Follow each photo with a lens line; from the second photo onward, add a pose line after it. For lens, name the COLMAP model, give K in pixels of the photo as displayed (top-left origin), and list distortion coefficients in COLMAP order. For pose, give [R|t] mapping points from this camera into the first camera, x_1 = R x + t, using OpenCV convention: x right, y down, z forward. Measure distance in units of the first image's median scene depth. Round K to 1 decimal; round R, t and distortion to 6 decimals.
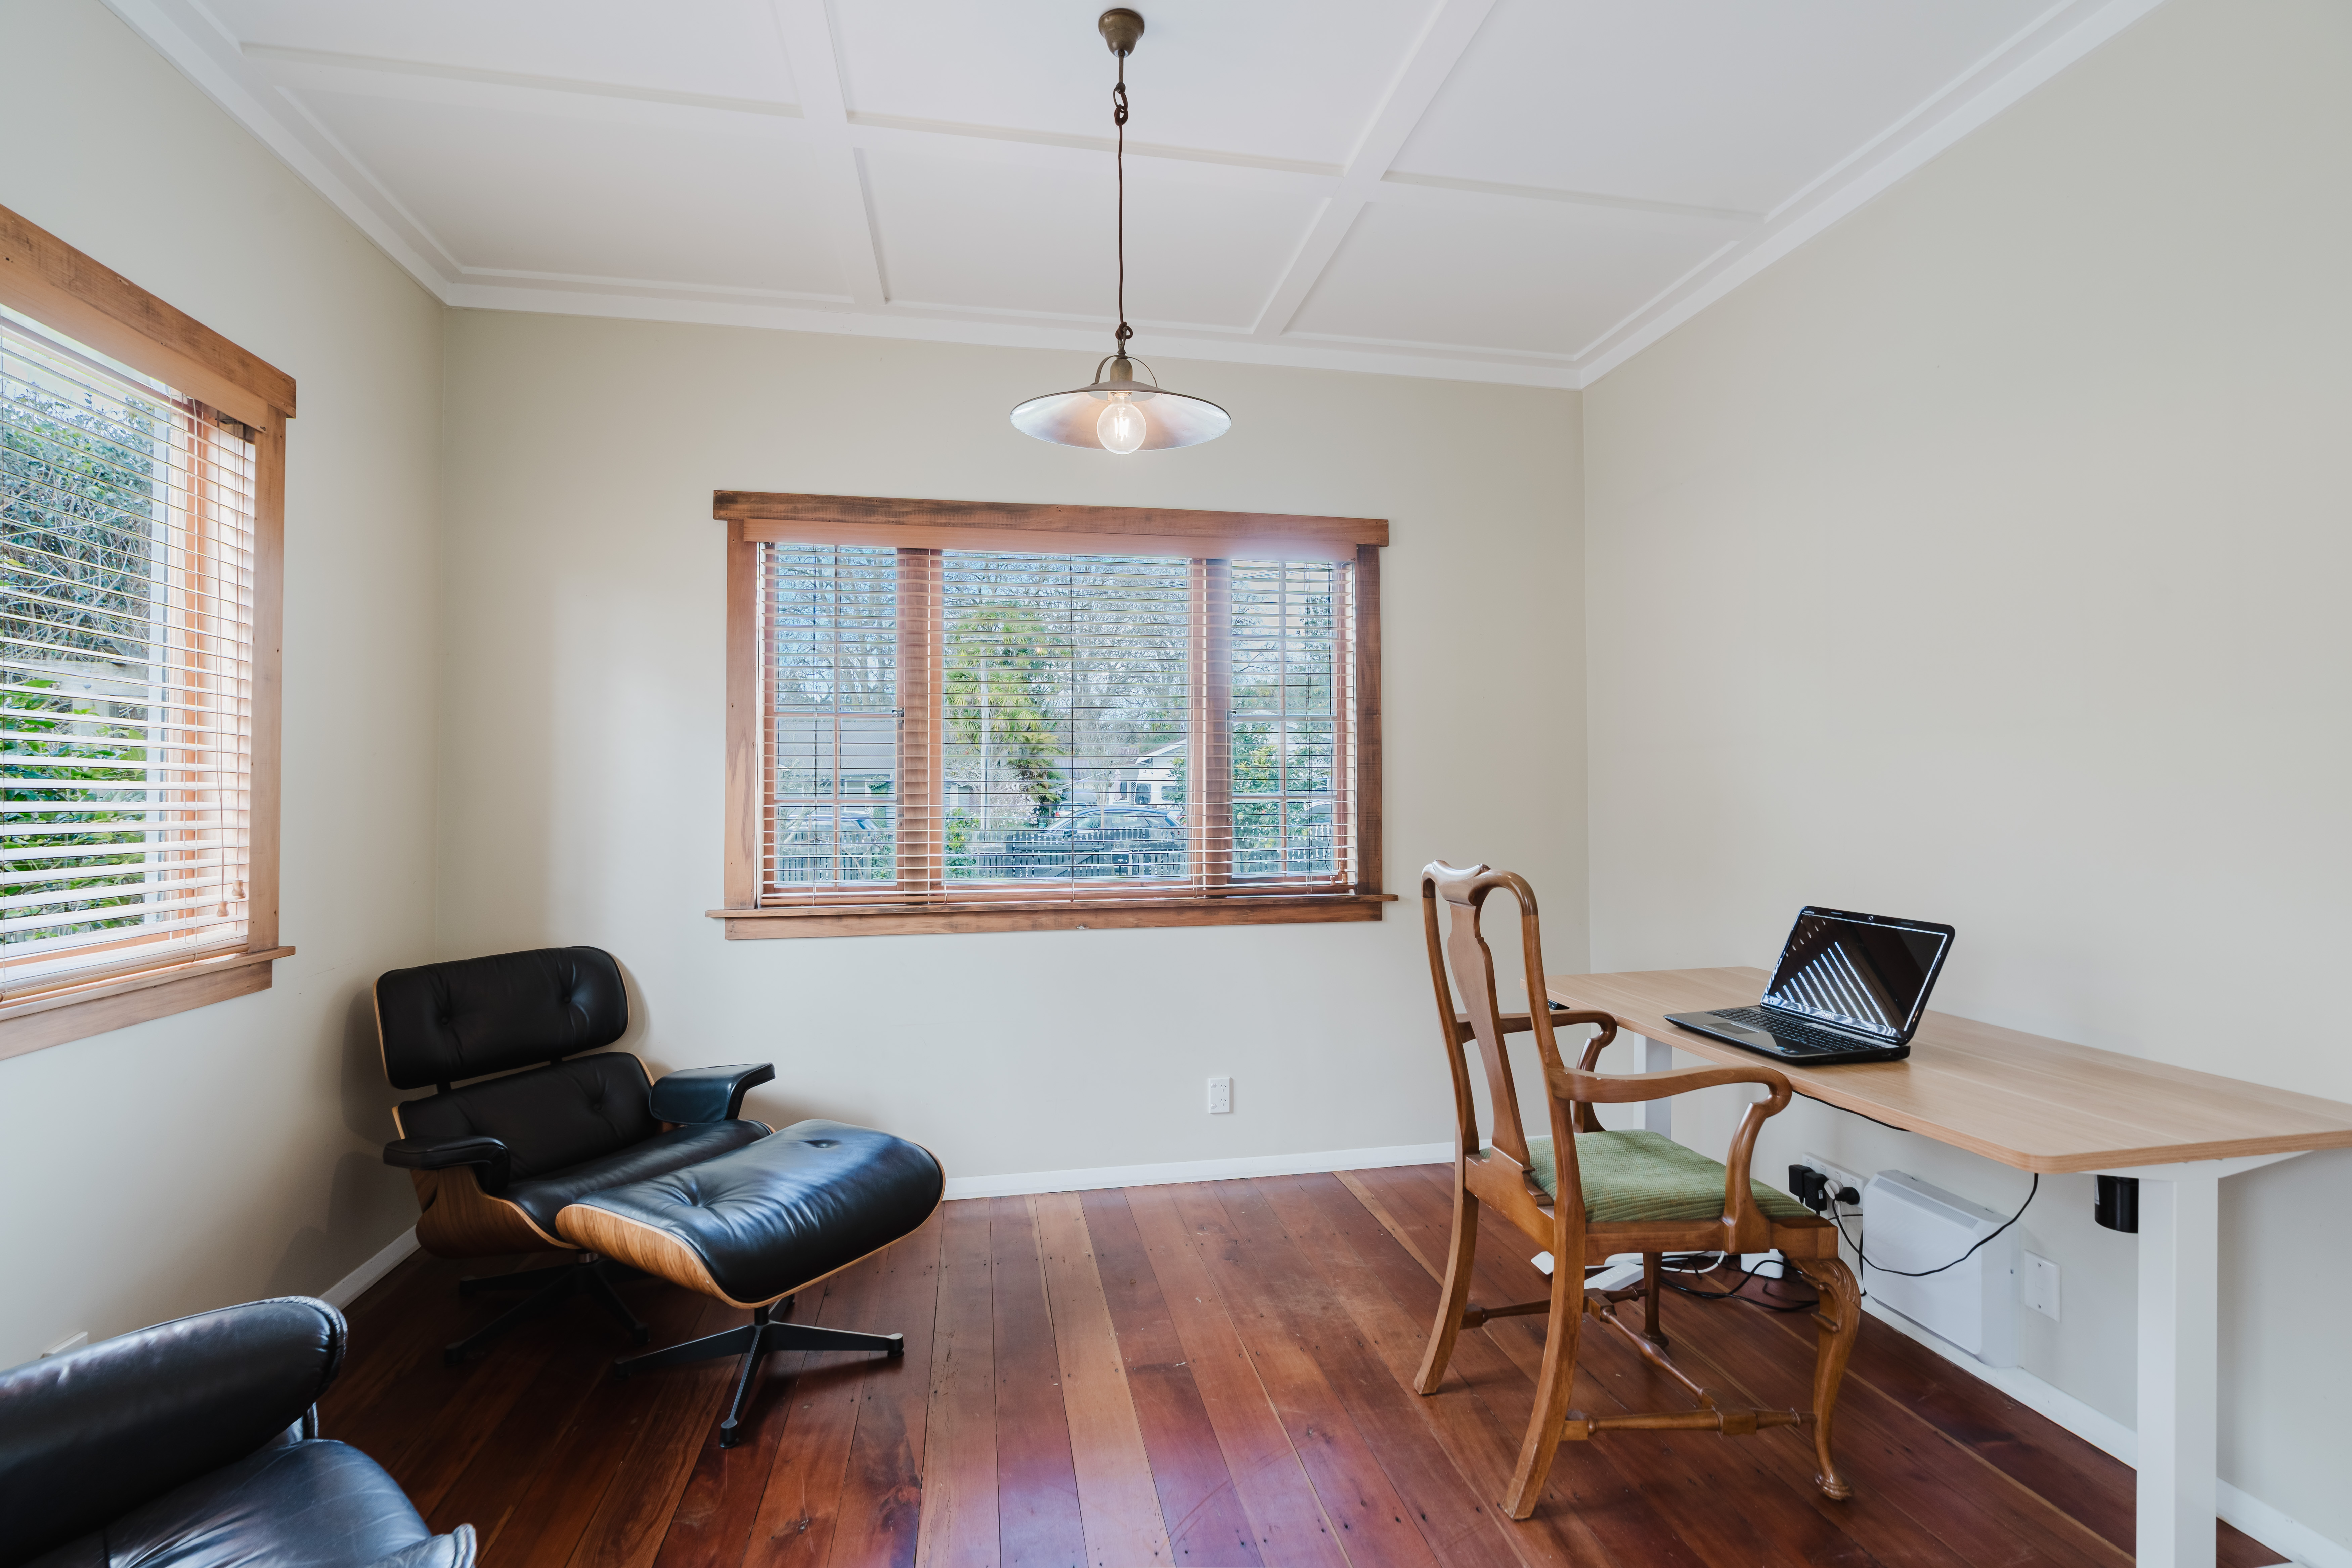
lens RADIAL K [[1059.4, 0, 1178.8], [0, 1059.4, 782.5], [0, 0, 1]] dist [-0.000443, 0.001454]
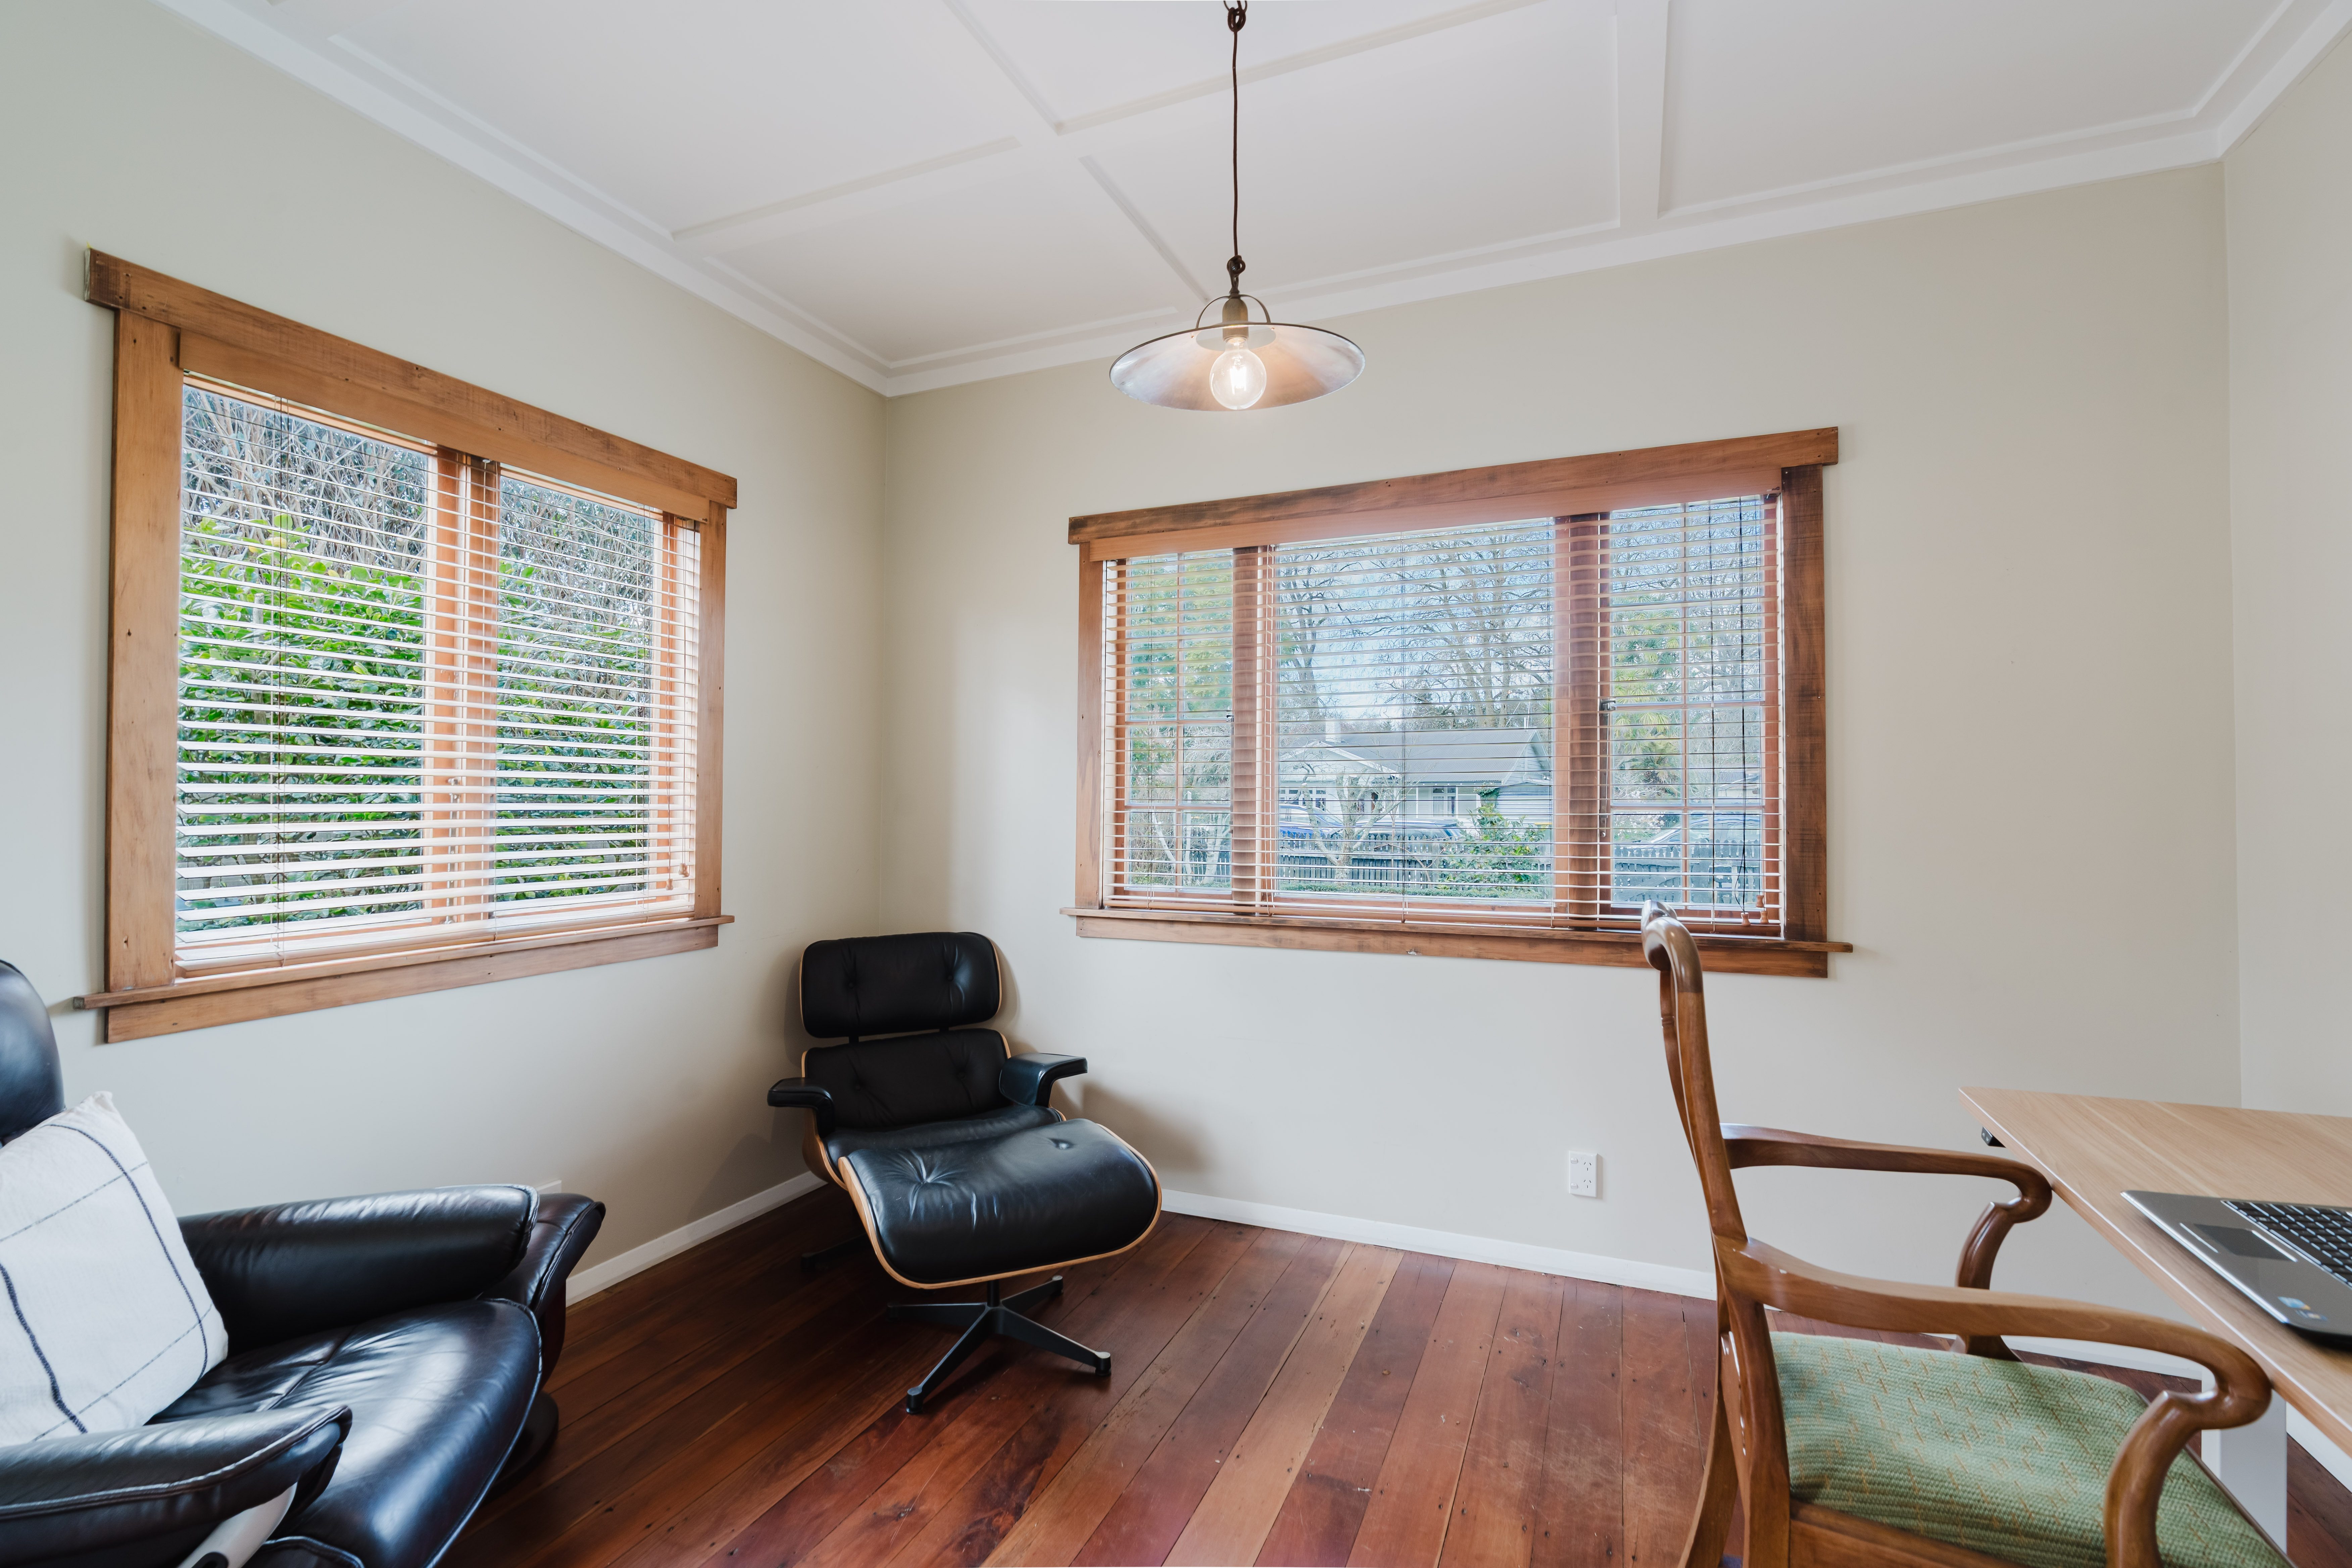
lens RADIAL K [[1057.7, 0, 1172.0], [0, 1057.7, 784.1], [0, 0, 1]] dist [-0.012960, 0.008264]
pose [[0.833169, -0.003175, -0.553010, 0.253397], [0.000964, 0.999990, -0.004289, -0.000383], [0.553018, 0.003041, 0.833164, 0.172340]]
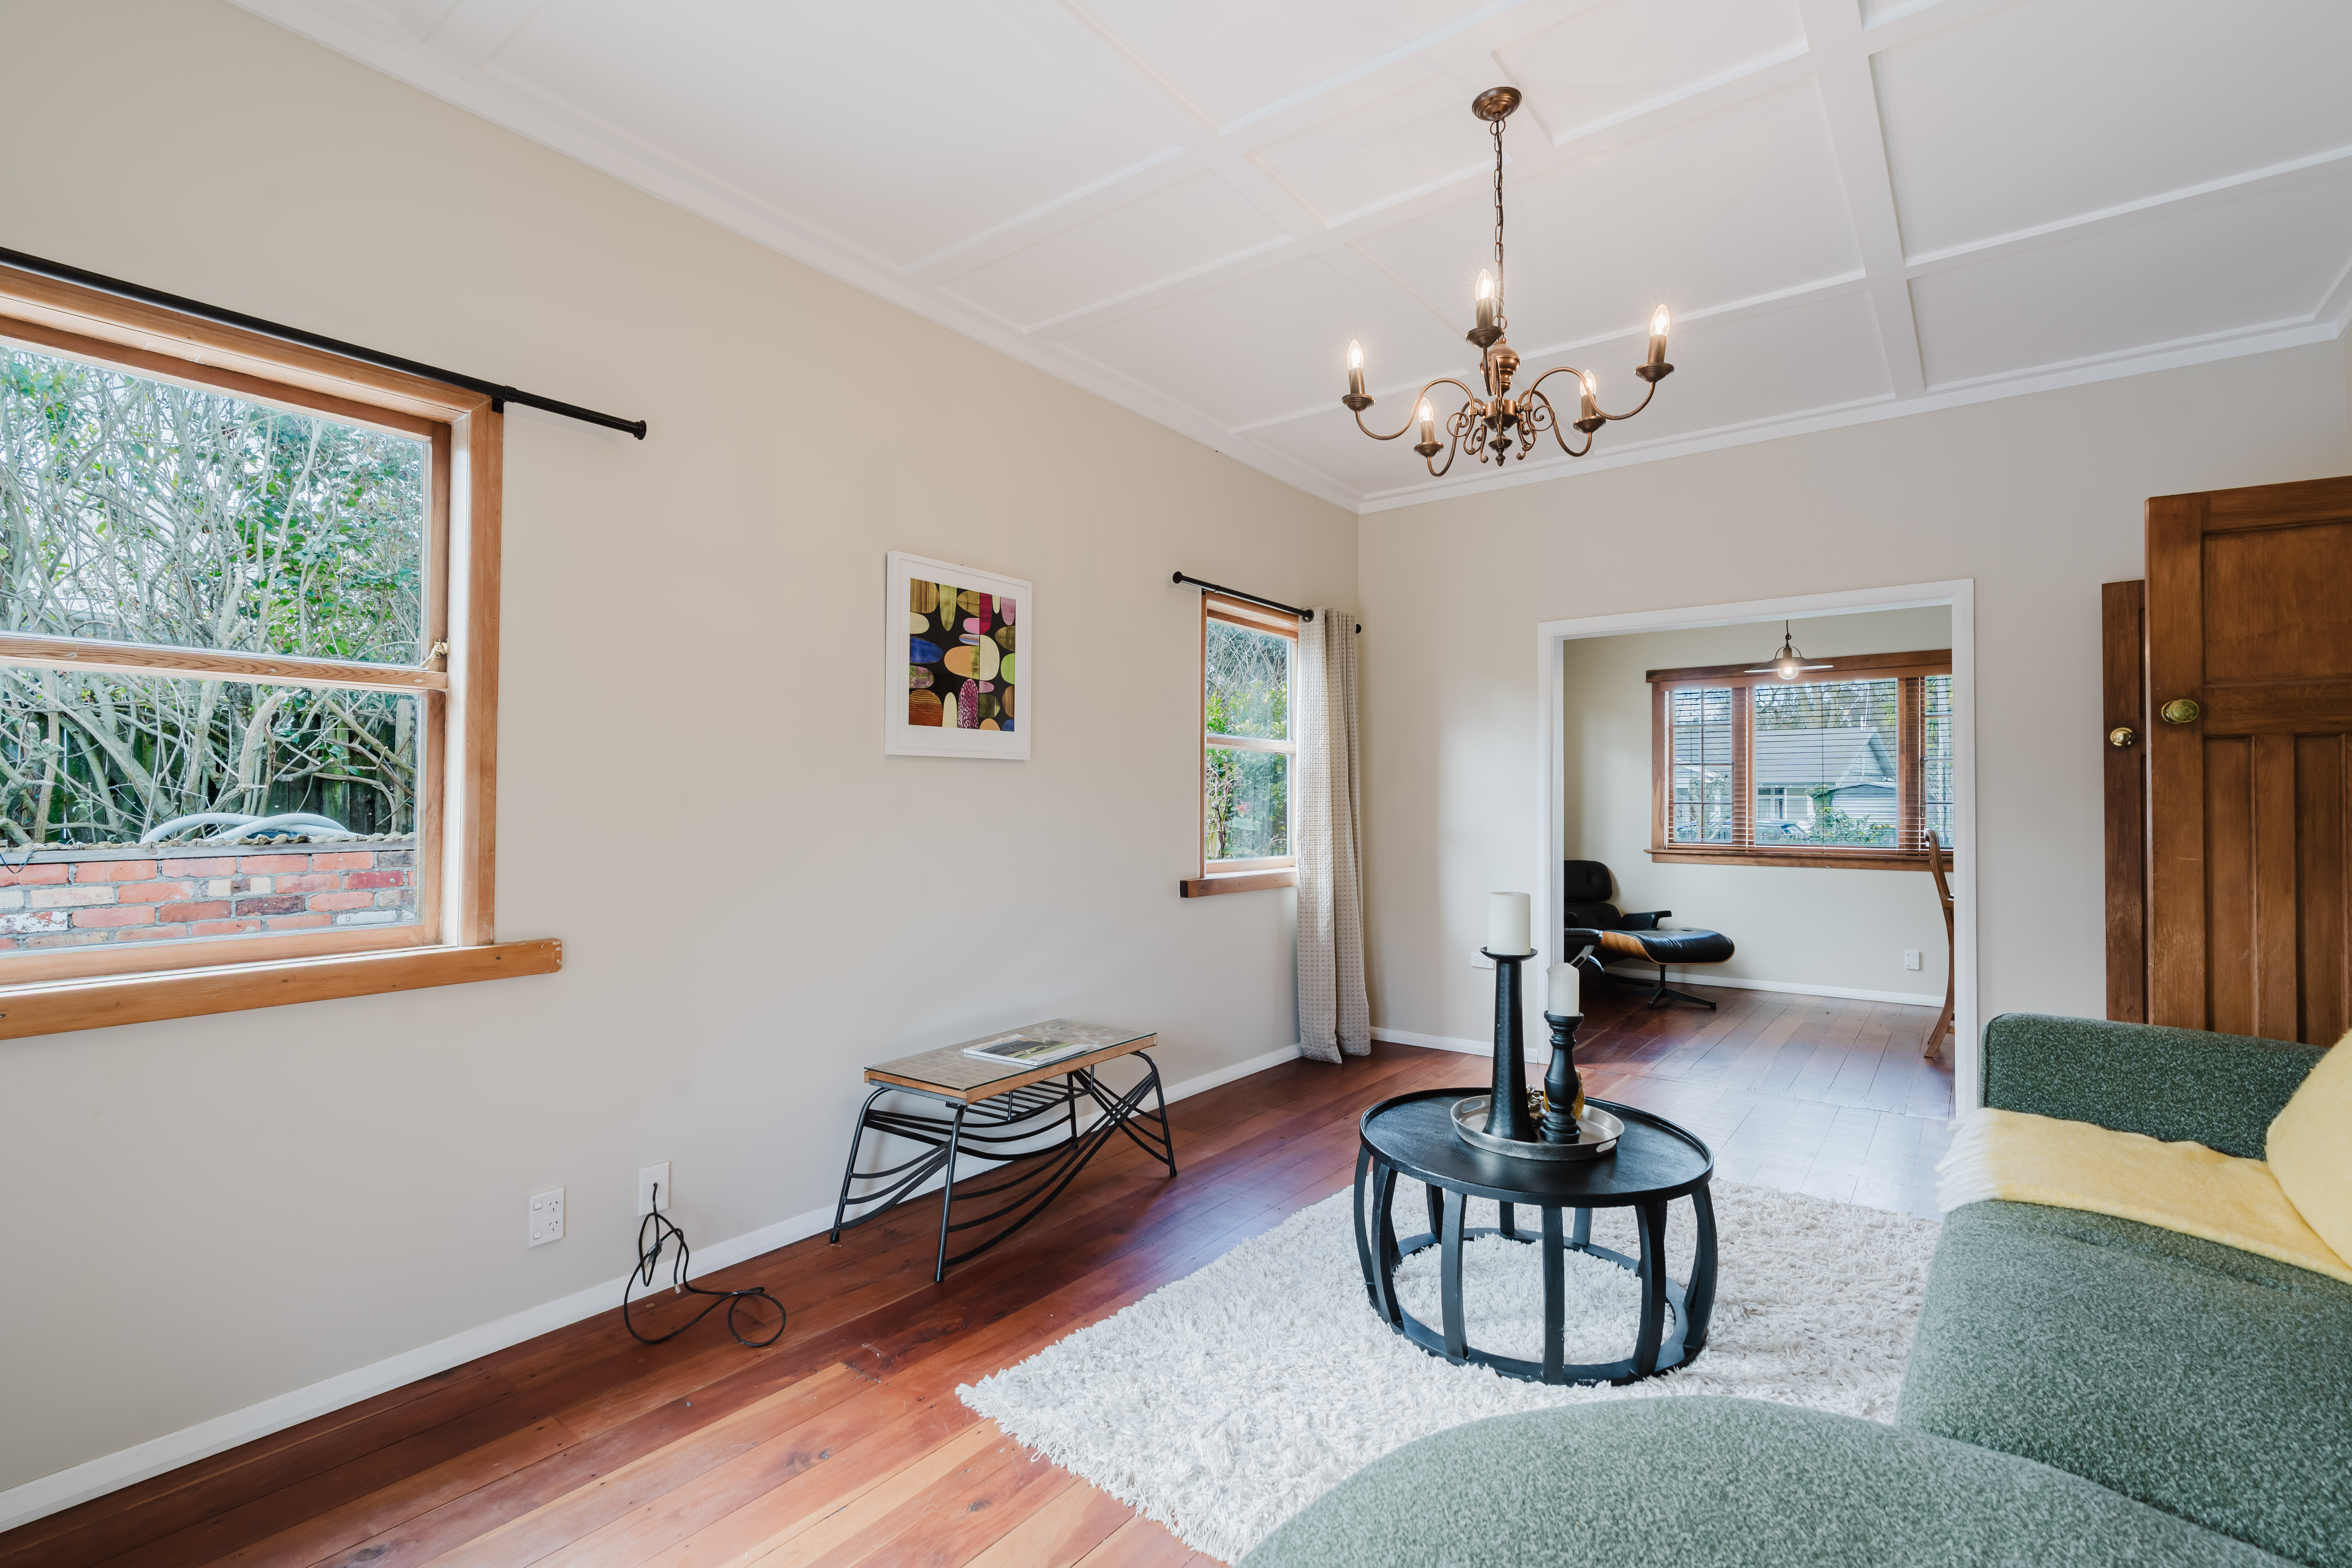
lens RADIAL K [[1089.3, 0, 1176.0], [0, 1089.3, 784.0], [0, 0, 1]] dist [-0.002155, 0.000158]
pose [[0.679515, -0.005228, -0.733643, 0.654206], [0.001505, 0.999982, -0.005732, -0.012675], [0.733660, 0.002791, 0.679511, -1.475963]]
